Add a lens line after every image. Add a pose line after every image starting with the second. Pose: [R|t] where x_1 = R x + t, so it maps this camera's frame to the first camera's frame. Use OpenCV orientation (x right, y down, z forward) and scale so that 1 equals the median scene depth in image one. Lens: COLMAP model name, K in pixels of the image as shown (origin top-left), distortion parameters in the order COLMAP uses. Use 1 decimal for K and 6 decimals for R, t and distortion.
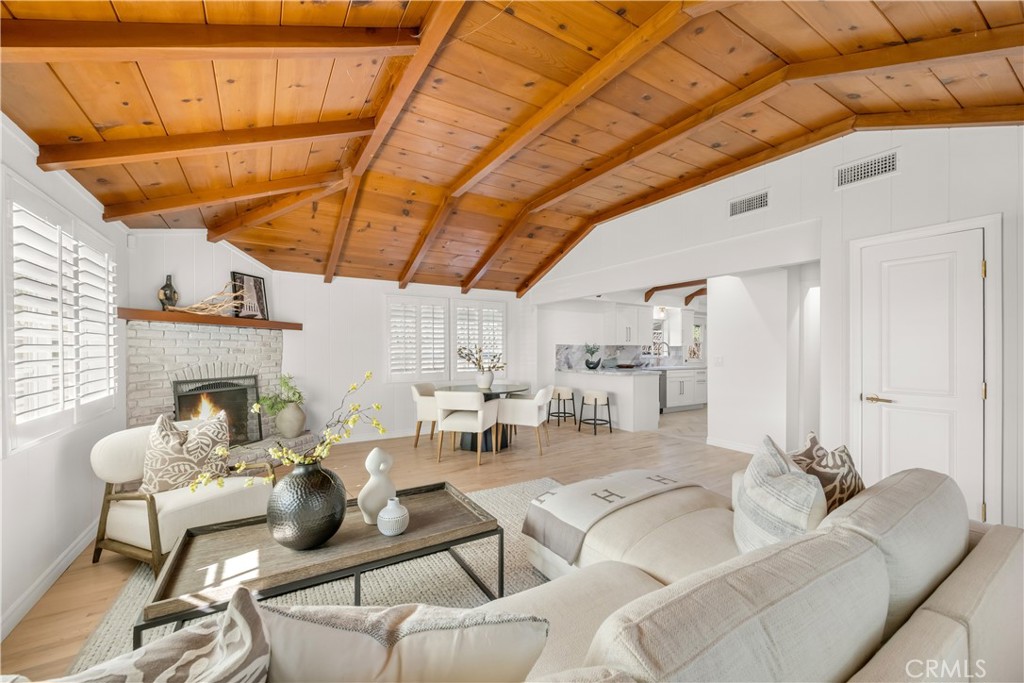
lens RADIAL K [[403.3, 0, 513.2], [0, 403.3, 345.7], [0, 0, 1]] dist [-0.000414, -0.000032]
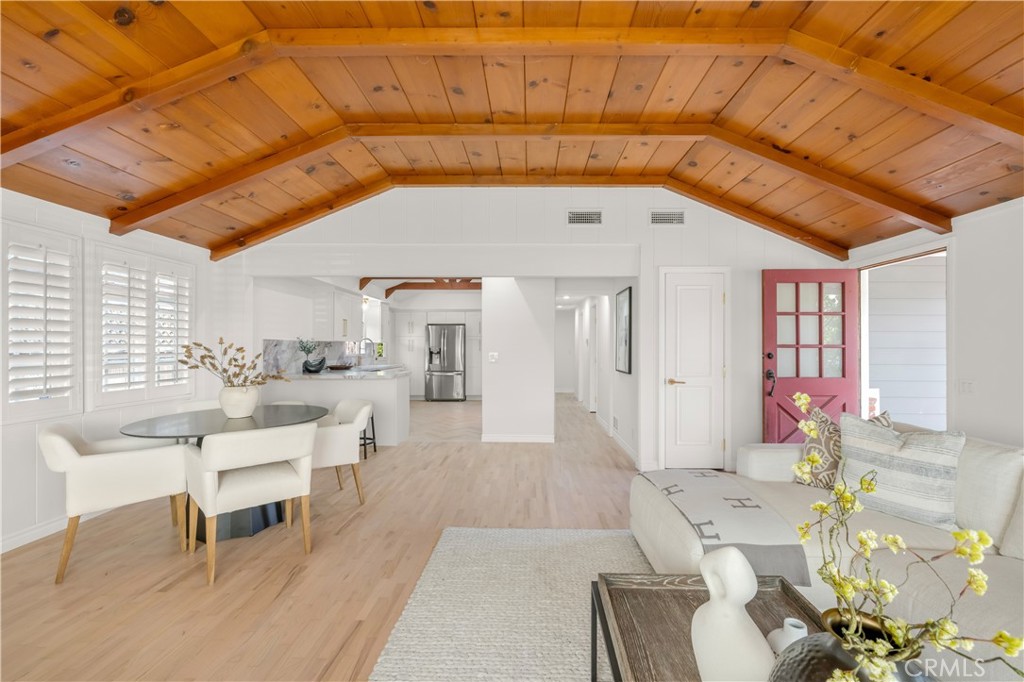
lens RADIAL K [[422.7, 0, 526.3], [0, 422.7, 343.0], [0, 0, 1]] dist [-0.001553, -0.000427]
pose [[0.537437, 0.006233, 0.843281, -0.314060], [-0.007974, 0.999966, -0.002309, 0.001533], [-0.843266, -0.005484, 0.537468, 0.322263]]
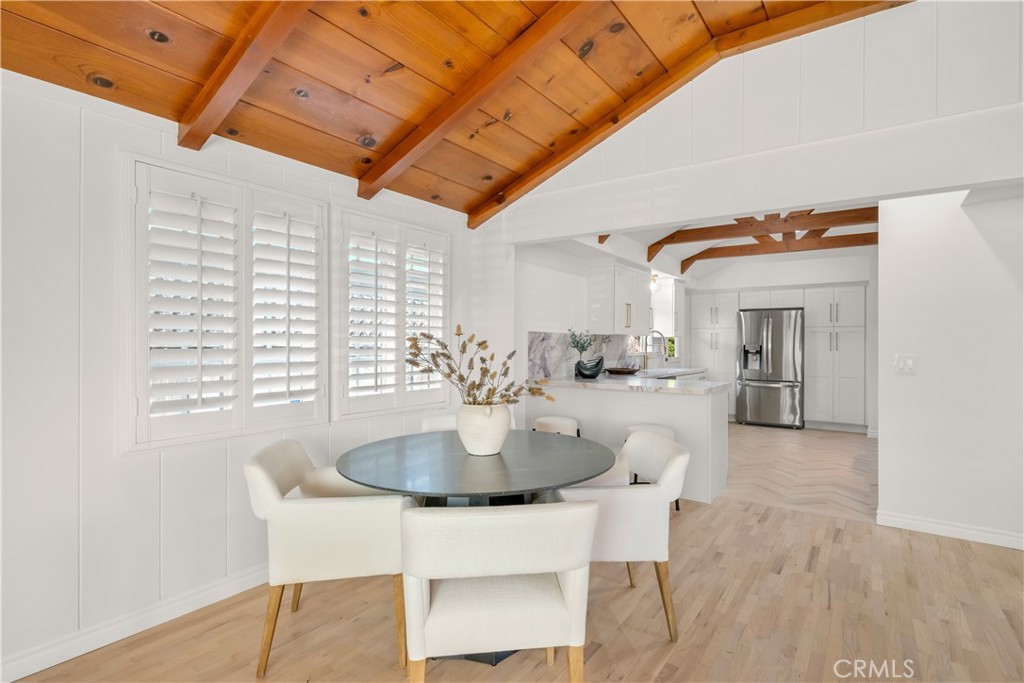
lens RADIAL K [[508.8, 0, 514.0], [0, 508.8, 341.9], [0, 0, 1]] dist [0.000367, 0.000420]
pose [[0.923040, 0.005633, 0.384663, -0.193483], [-0.009944, 0.999908, 0.009221, 0.005399], [-0.384576, -0.012336, 0.923011, 0.530764]]
